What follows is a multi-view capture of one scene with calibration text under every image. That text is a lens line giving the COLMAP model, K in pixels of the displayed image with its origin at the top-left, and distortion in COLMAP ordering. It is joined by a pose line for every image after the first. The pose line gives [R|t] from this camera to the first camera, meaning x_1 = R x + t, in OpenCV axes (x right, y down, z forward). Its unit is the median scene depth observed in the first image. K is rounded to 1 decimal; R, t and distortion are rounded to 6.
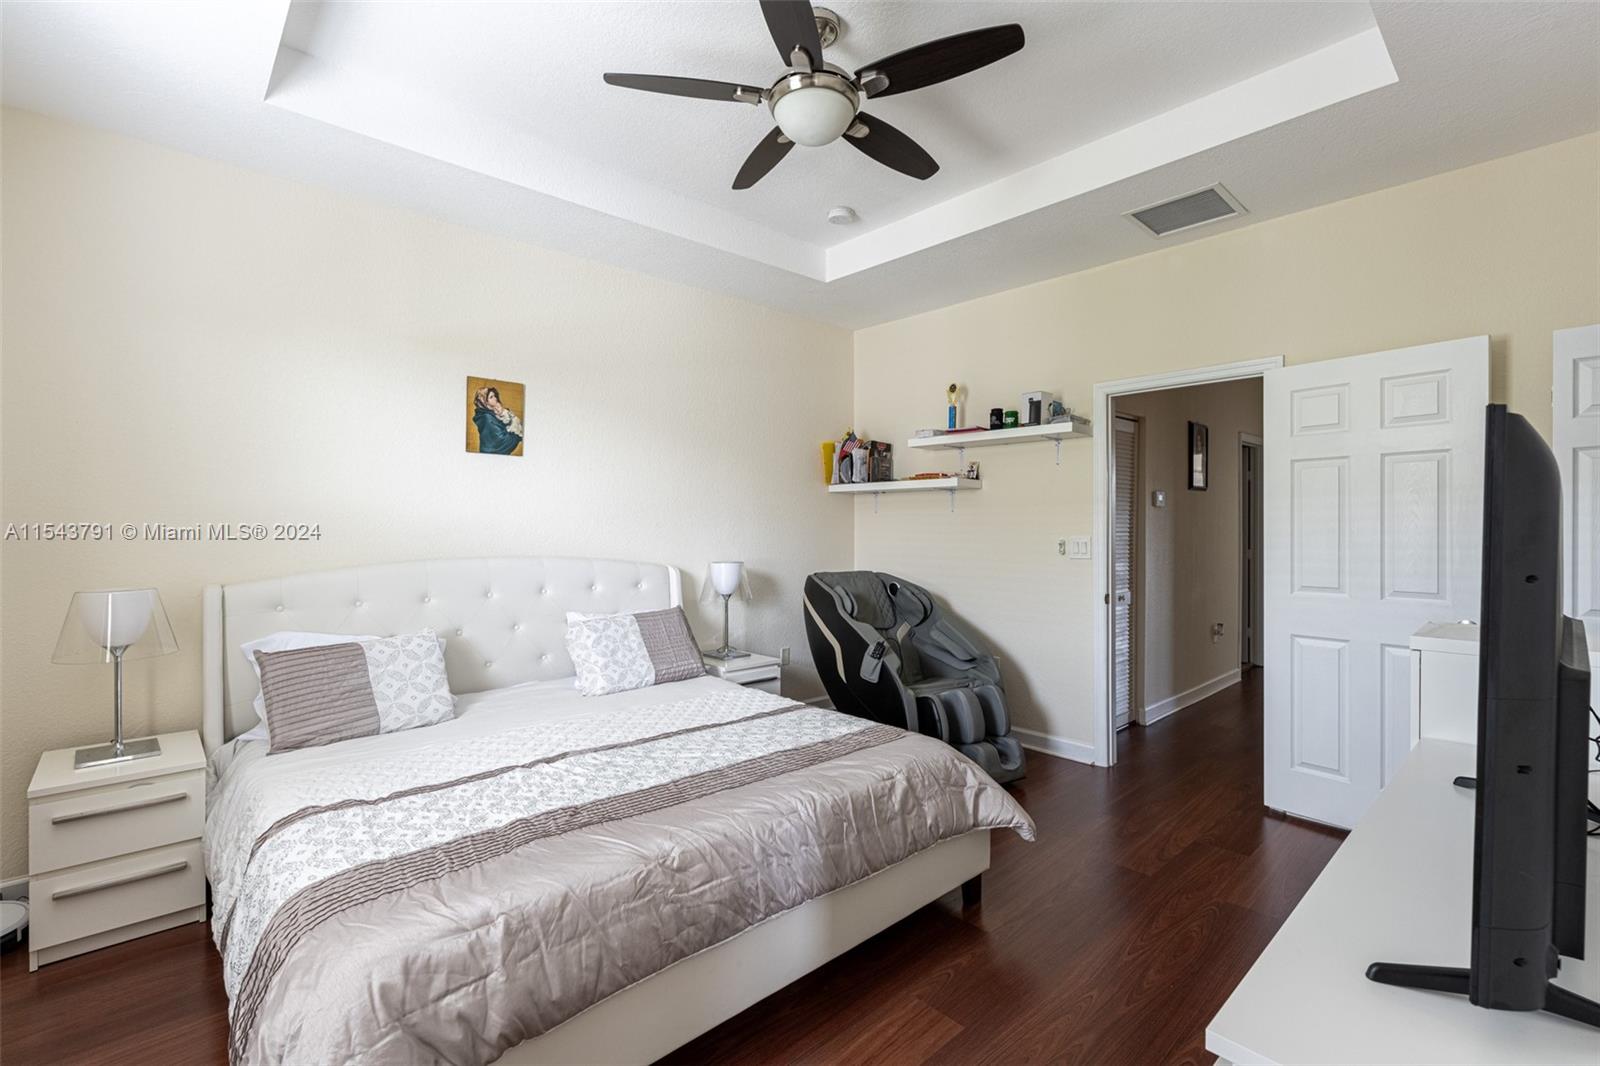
lens RADIAL K [[711.7, 0, 799.9], [0, 711.7, 528.3], [0, 0, 1]] dist [-0.003306, -0.000536]
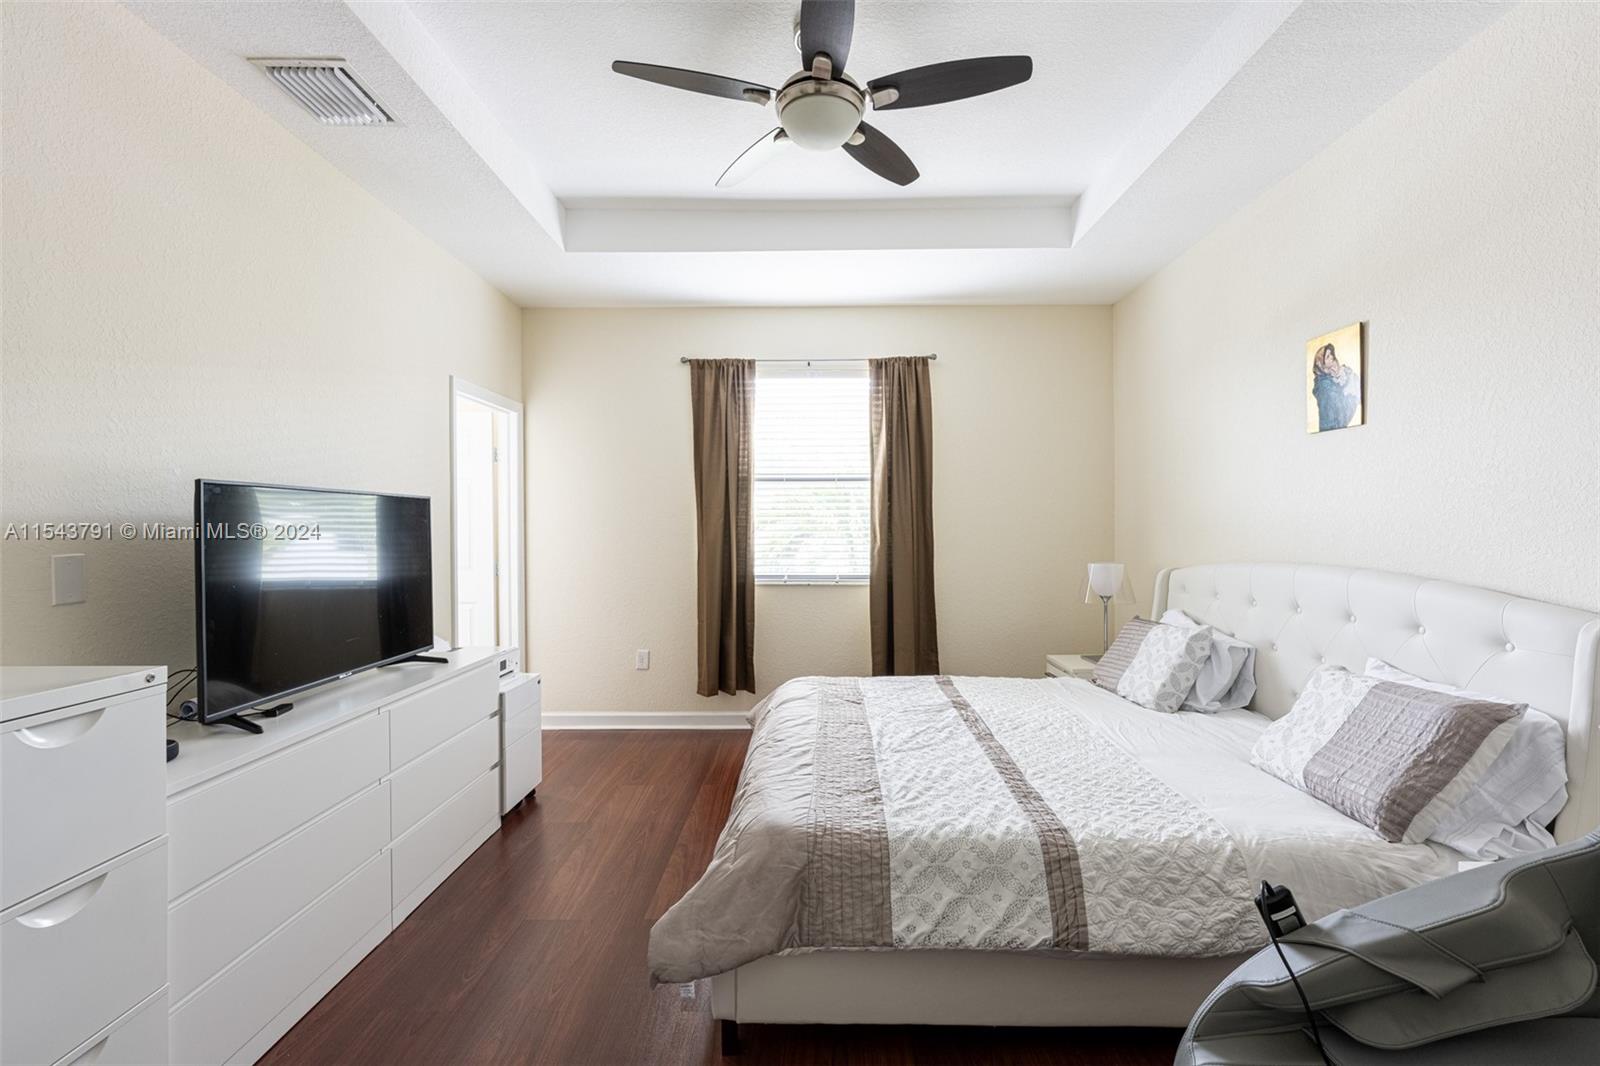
lens RADIAL K [[691.8, 0, 800.0], [0, 691.8, 533.0], [0, 0, 1]] dist [0.000022, 0.000133]
pose [[-0.686729, 0.007760, -0.726872, 0.497877], [0.000306, 0.999946, 0.010386, -0.001767], [0.726913, 0.006910, -0.686694, 1.087691]]
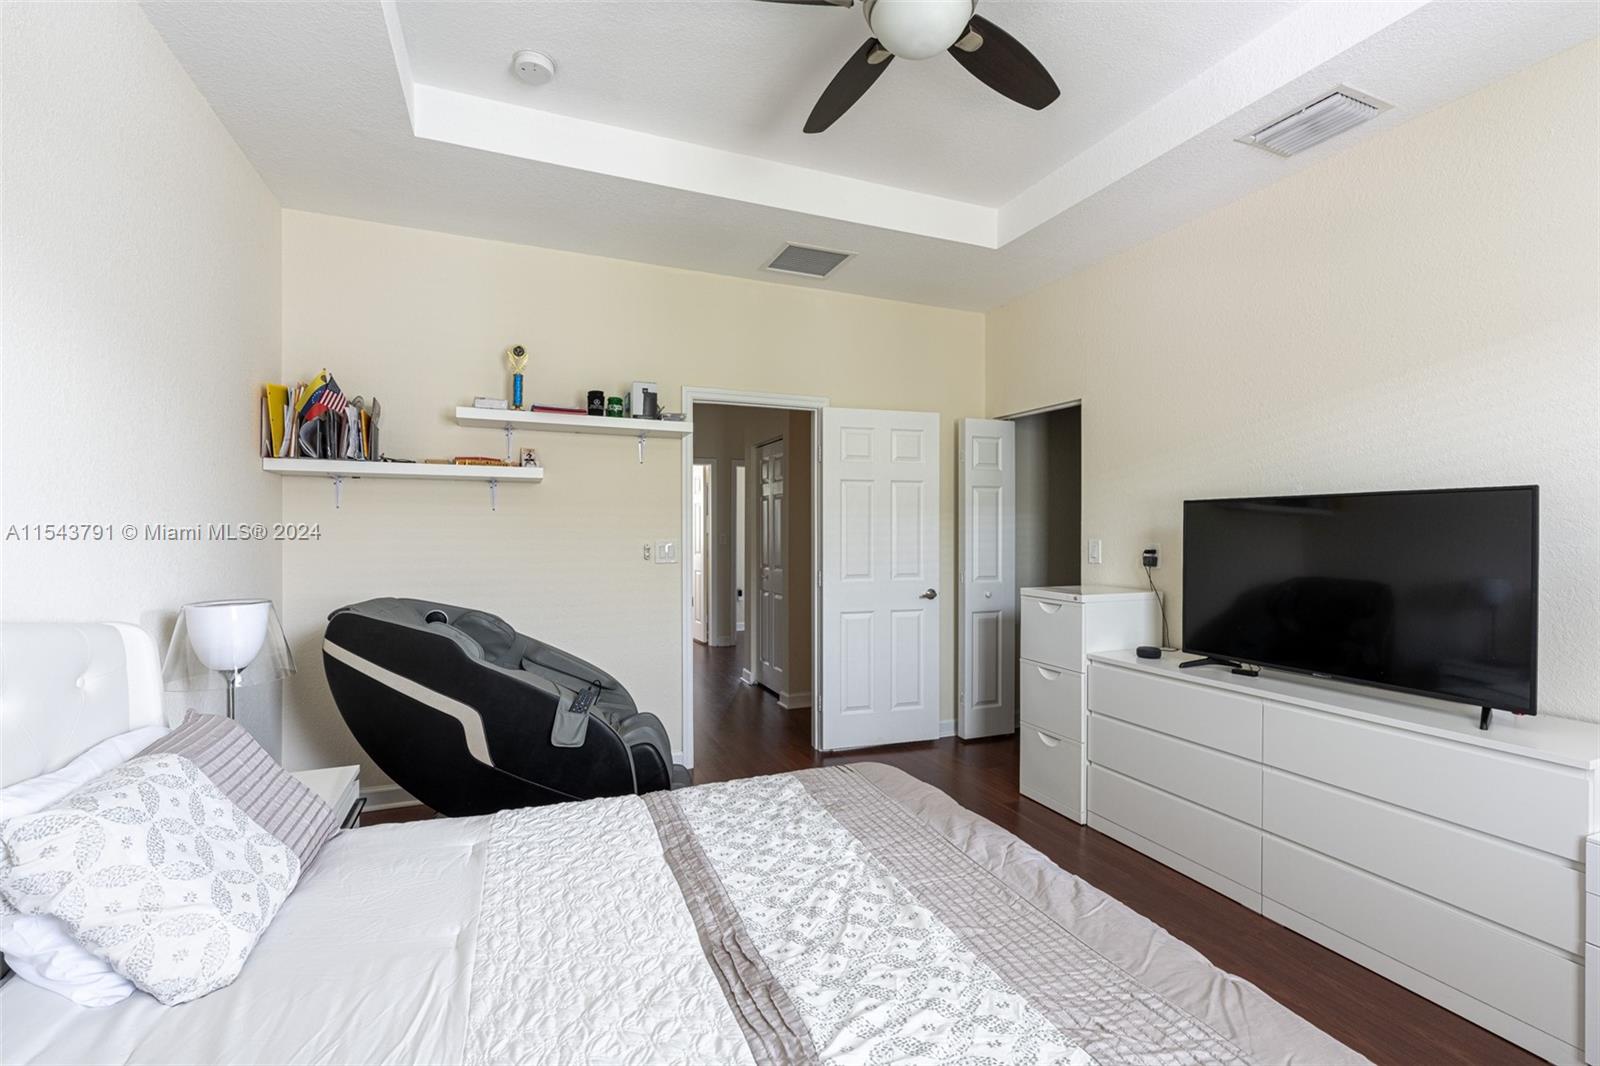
lens RADIAL K [[711.7, 0, 799.9], [0, 711.7, 528.3], [0, 0, 1]] dist [-0.003306, -0.000536]
pose [[0.336851, 0.002647, 0.941554, -0.509803], [0.001799, 0.999992, -0.003455, -0.000934], [-0.941556, 0.002858, 0.336844, 0.562235]]
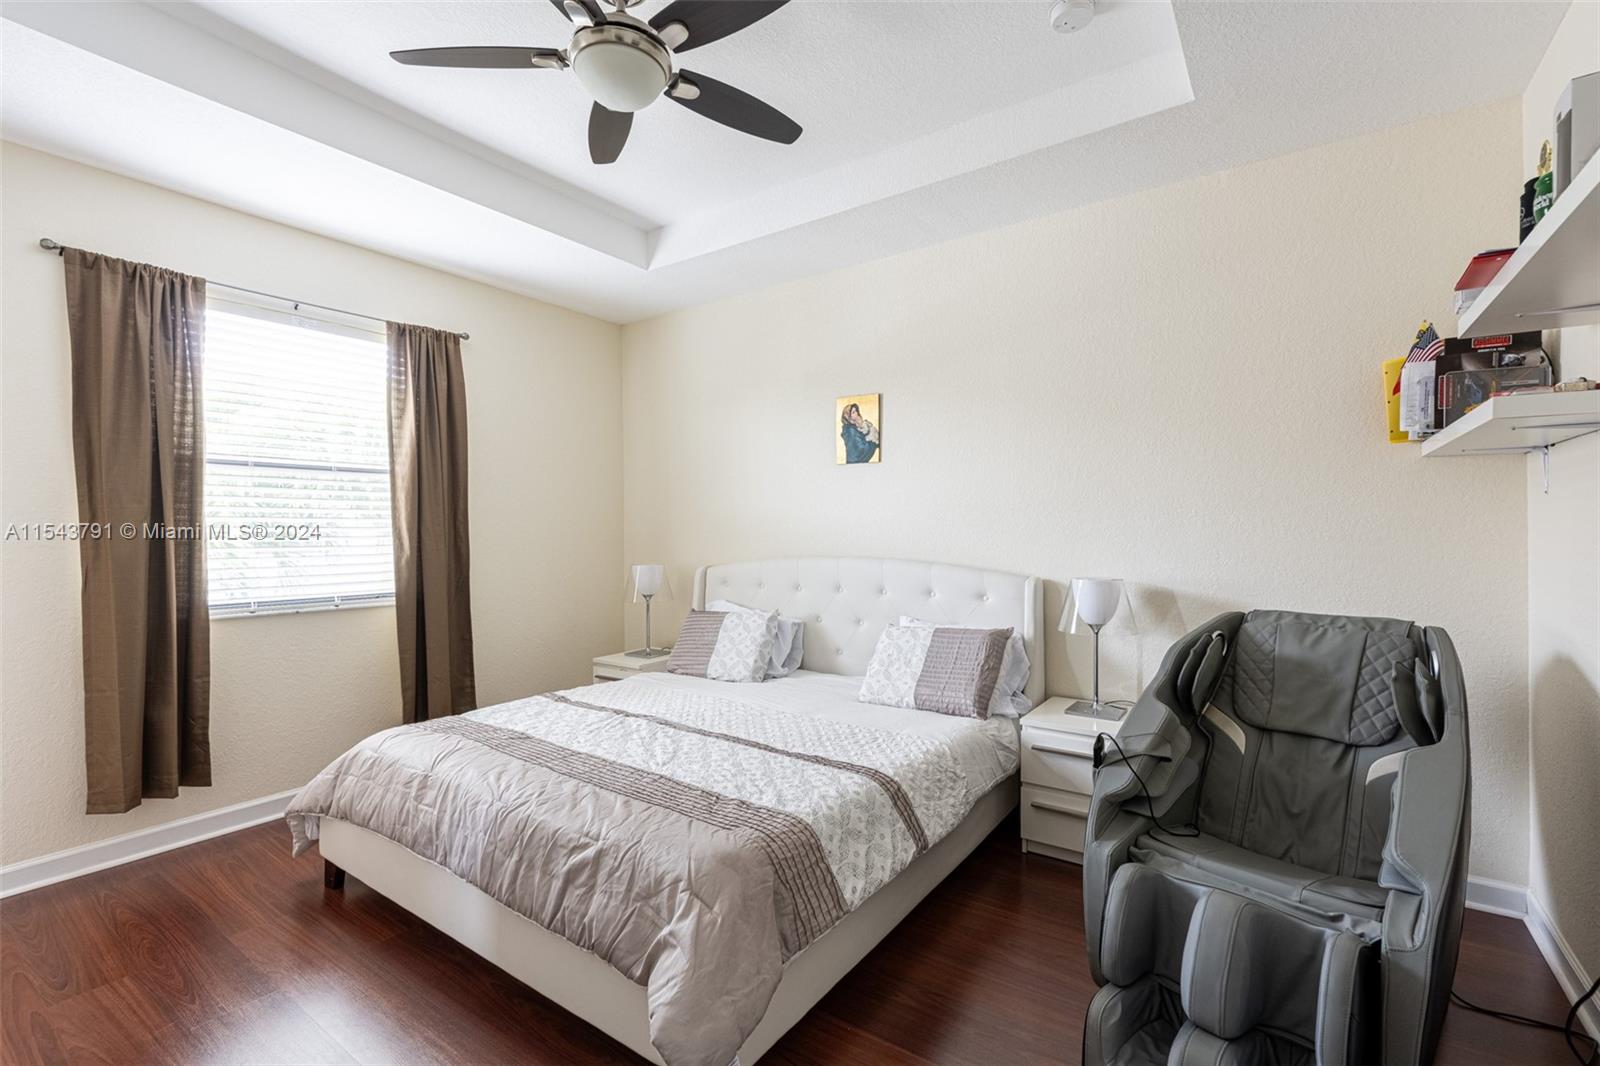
lens RADIAL K [[707.6, 0, 800.7], [0, 707.6, 530.4], [0, 0, 1]] dist [-0.002160, -0.000144]
pose [[0.210338, -0.000350, -0.977629, 0.619558], [0.001960, 0.999998, 0.000064, -0.000817], [0.977627, -0.001930, 0.210338, 0.679338]]
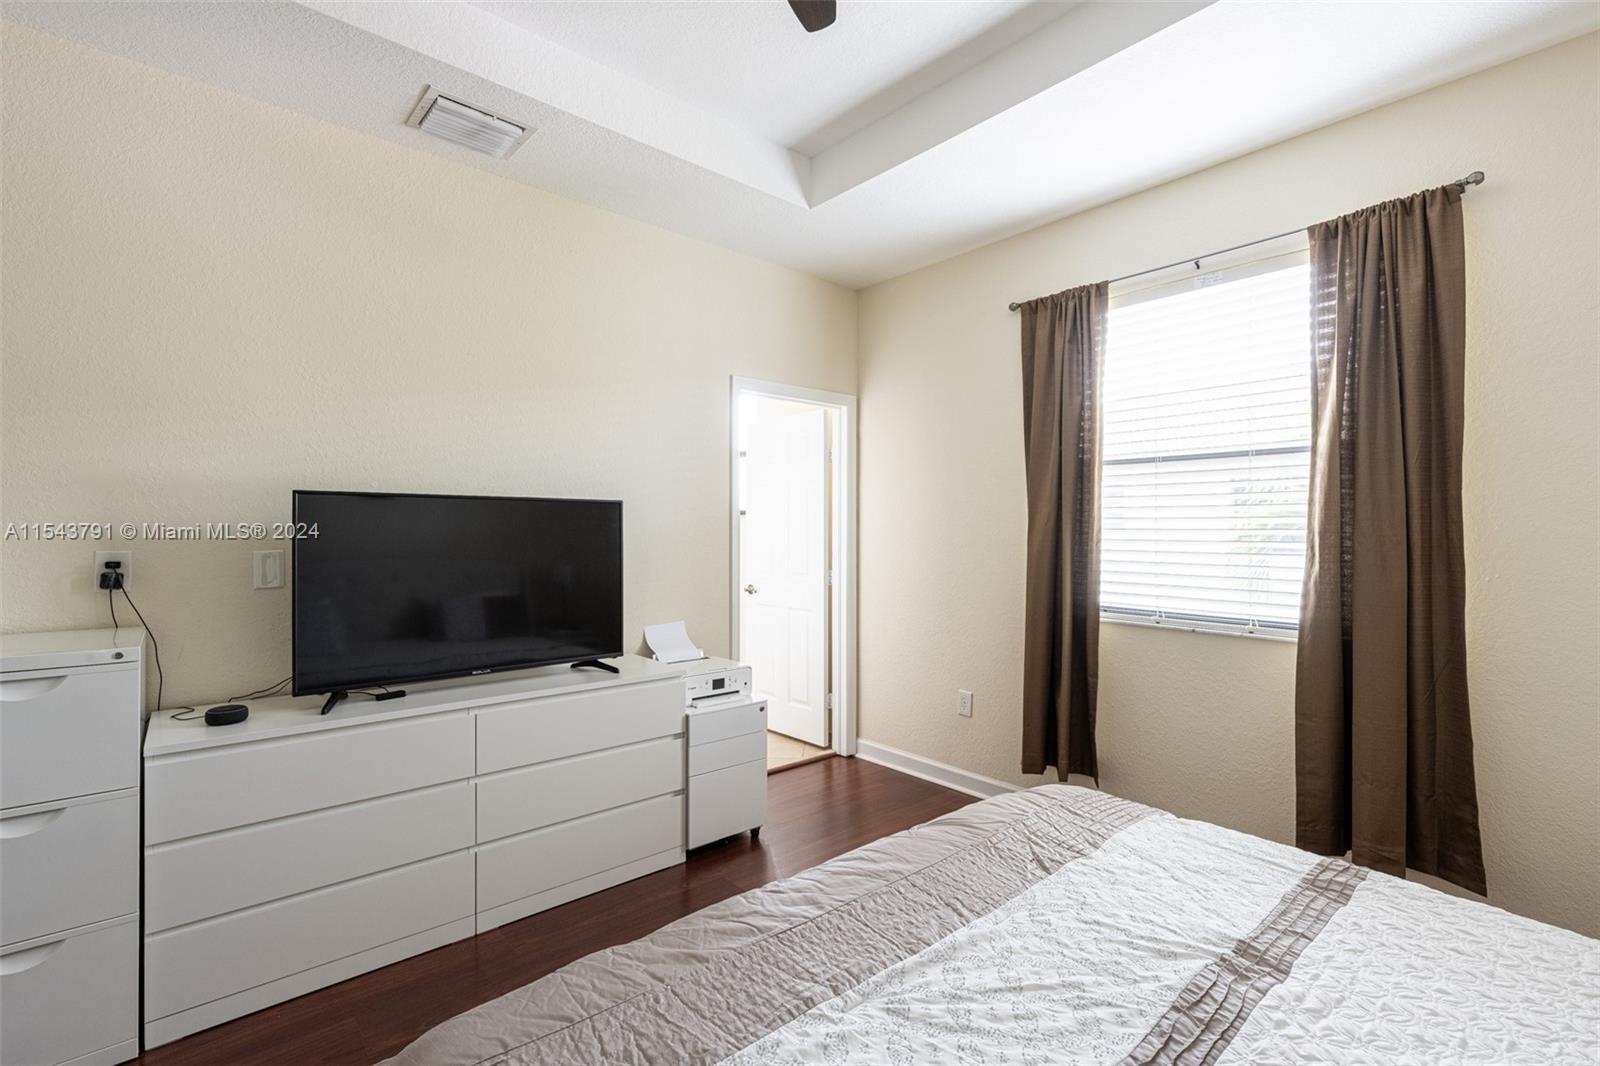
lens RADIAL K [[707.6, 0, 800.7], [0, 707.6, 530.4], [0, 0, 1]] dist [-0.002160, -0.000144]
pose [[-0.999631, -0.004820, 0.026726, -0.024093], [-0.004700, 0.999979, 0.004542, -0.006368], [-0.026747, 0.004415, -0.999632, 1.022916]]
